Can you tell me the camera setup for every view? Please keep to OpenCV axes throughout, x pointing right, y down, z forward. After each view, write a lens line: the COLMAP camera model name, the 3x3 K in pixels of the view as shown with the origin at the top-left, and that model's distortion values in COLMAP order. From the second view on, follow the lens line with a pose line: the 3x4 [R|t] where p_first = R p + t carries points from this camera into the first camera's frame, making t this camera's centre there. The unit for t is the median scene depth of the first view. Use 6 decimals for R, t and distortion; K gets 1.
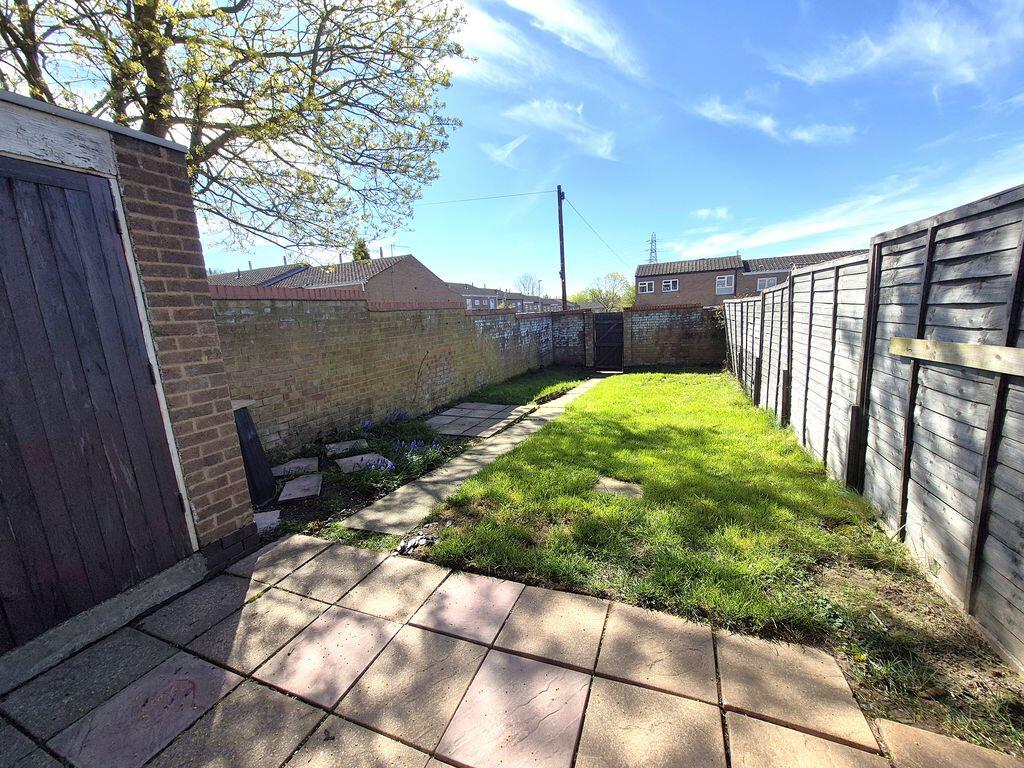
lens RADIAL K [[405.7, 0, 507.9], [0, 405.7, 384.3], [0, 0, 1]] dist [0.002455, -0.001567]
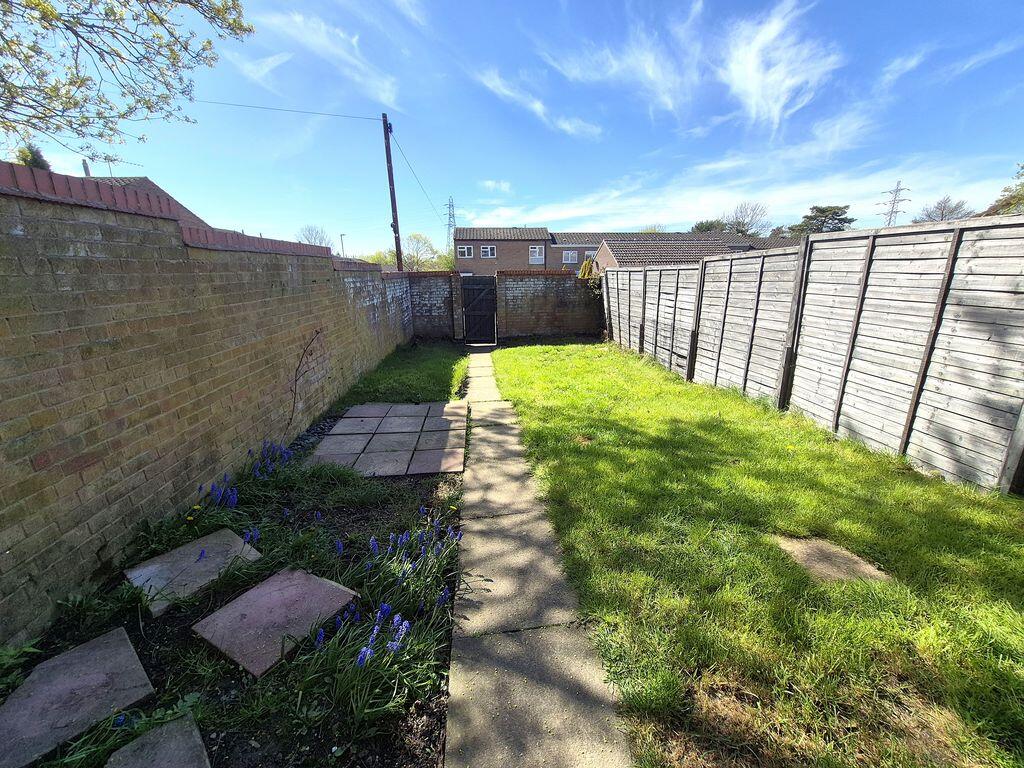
lens RADIAL K [[405.7, 0, 513.9], [0, 405.7, 391.4], [0, 0, 1]] dist [0.002455, -0.001567]
pose [[0.879565, -0.088273, 0.467519, -0.132550], [0.041429, 0.993115, 0.109569, -0.028438], [-0.473972, -0.077004, 0.877166, 0.221618]]
